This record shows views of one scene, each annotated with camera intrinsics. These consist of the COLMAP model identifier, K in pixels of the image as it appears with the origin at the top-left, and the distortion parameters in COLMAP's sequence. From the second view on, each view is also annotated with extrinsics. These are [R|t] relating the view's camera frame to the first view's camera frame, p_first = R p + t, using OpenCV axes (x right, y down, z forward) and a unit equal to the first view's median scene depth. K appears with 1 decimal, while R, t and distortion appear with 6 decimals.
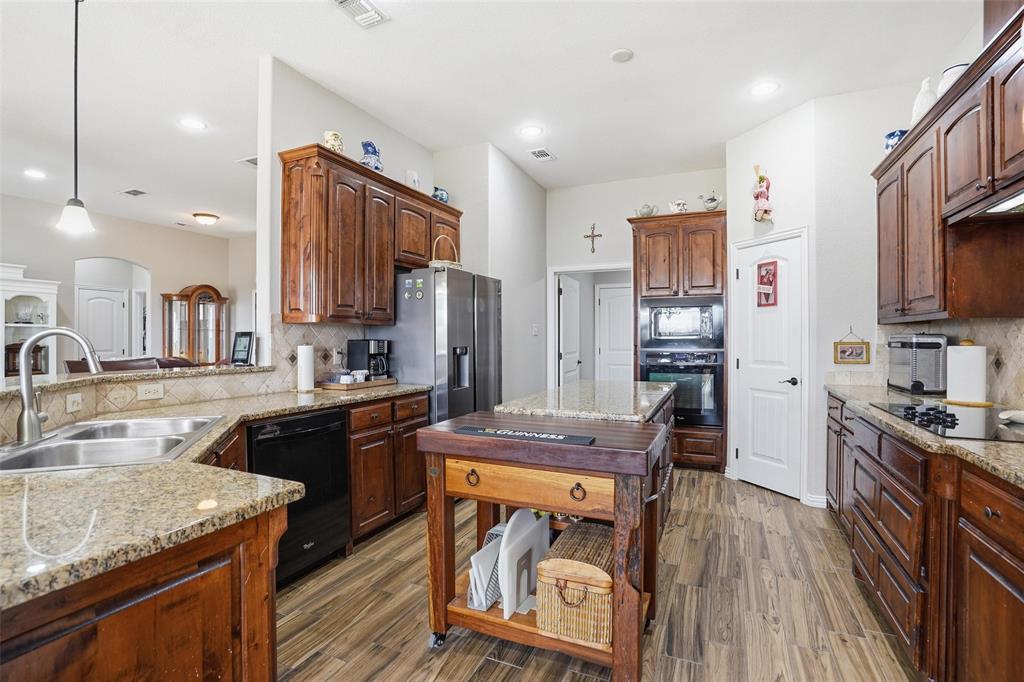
lens RADIAL K [[479.4, 0, 508.2], [0, 479.4, 338.4], [0, 0, 1]] dist [-0.049280, 0.016453]
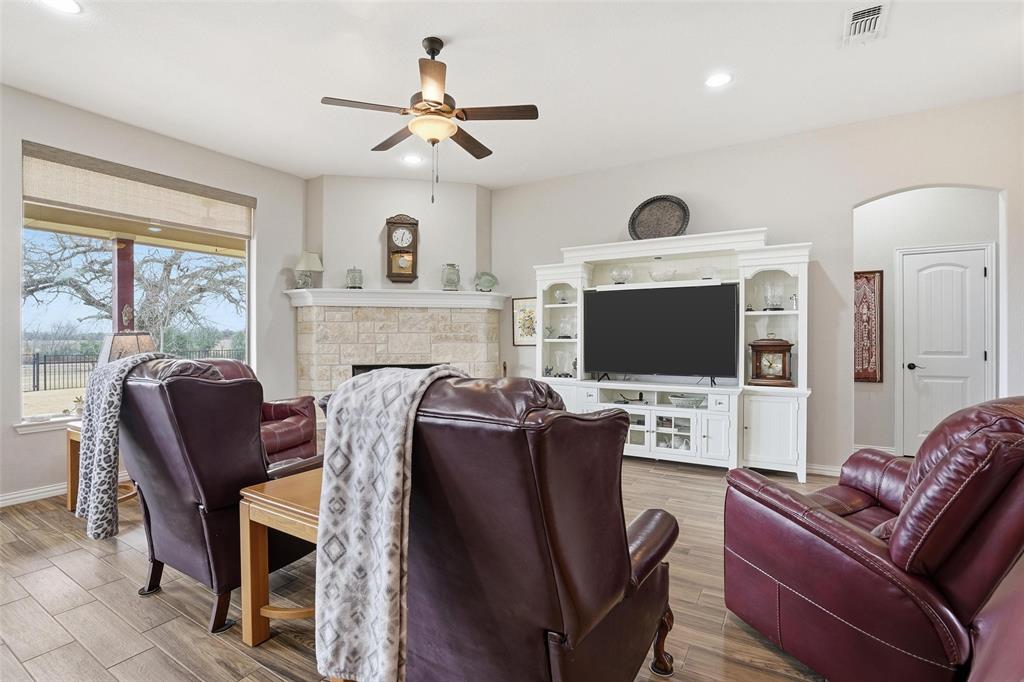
lens RADIAL K [[479.4, 0, 510.0], [0, 479.4, 339.2], [0, 0, 1]] dist [-0.049280, 0.016453]
pose [[-0.113893, 0.001341, -0.993492, -0.482743], [0.001388, 0.999998, 0.001191, 0.016688], [0.993492, -0.001243, -0.113895, 1.154402]]
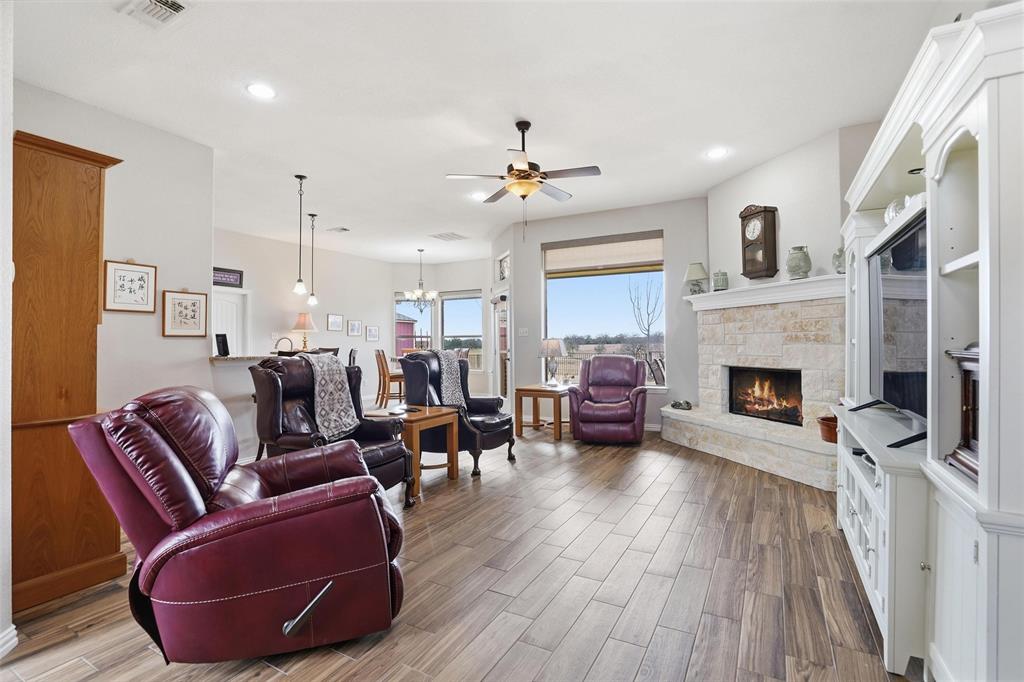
lens RADIAL K [[479.4, 0, 511.1], [0, 479.4, 337.1], [0, 0, 1]] dist [-0.049280, 0.016453]
pose [[-0.997402, 0.009121, 0.071458, -1.371173], [0.008348, 0.999903, -0.011109, 0.018898], [-0.071553, -0.010484, -0.997382, 2.103989]]
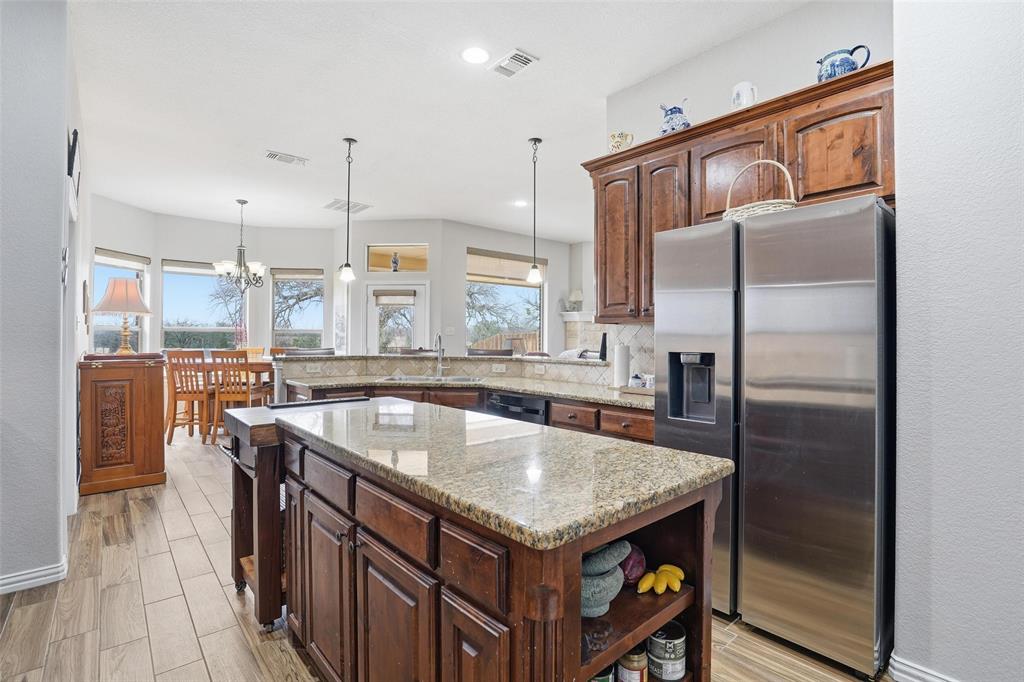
lens RADIAL K [[479.4, 0, 513.6], [0, 479.4, 335.5], [0, 0, 1]] dist [-0.049280, 0.016453]
pose [[-0.411955, -0.006083, -0.911184, 0.576551], [-0.007700, 0.999965, -0.003195, -0.001621], [0.911172, 0.005700, -0.411987, 1.103736]]
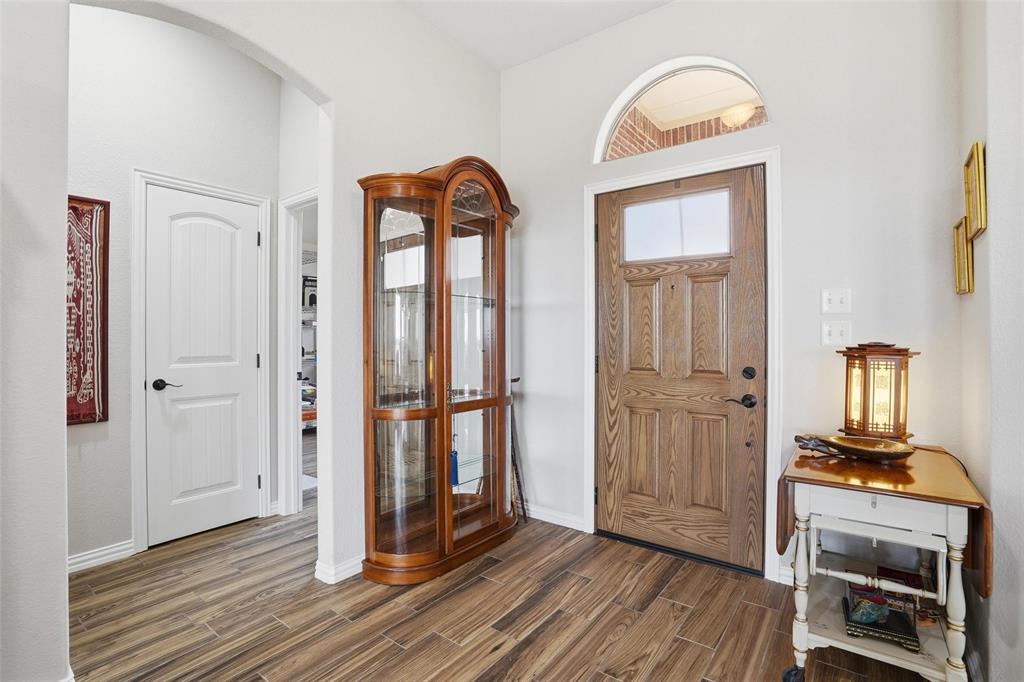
lens RADIAL K [[479.4, 0, 512.0], [0, 479.4, 341.1], [0, 0, 1]] dist [-0.049280, 0.016453]
pose [[0.977649, 0.003331, -0.210216, -1.247295], [-0.002441, 0.999987, 0.004490, 0.022917], [0.210228, -0.003877, 0.977645, 1.536678]]
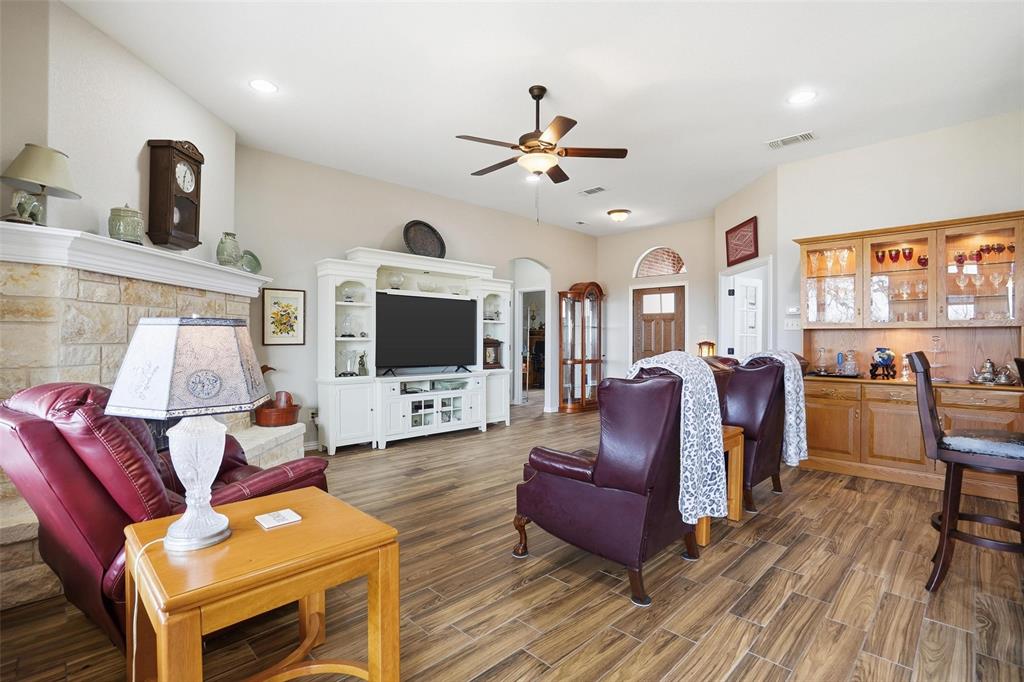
lens RADIAL K [[479.4, 0, 515.4], [0, 479.4, 338.8], [0, 0, 1]] dist [-0.049280, 0.016453]
pose [[0.938647, 0.005473, -0.344836, -1.007926], [-0.005691, 0.999984, 0.000380, 0.018377], [0.344833, 0.001606, 0.938663, -0.062224]]
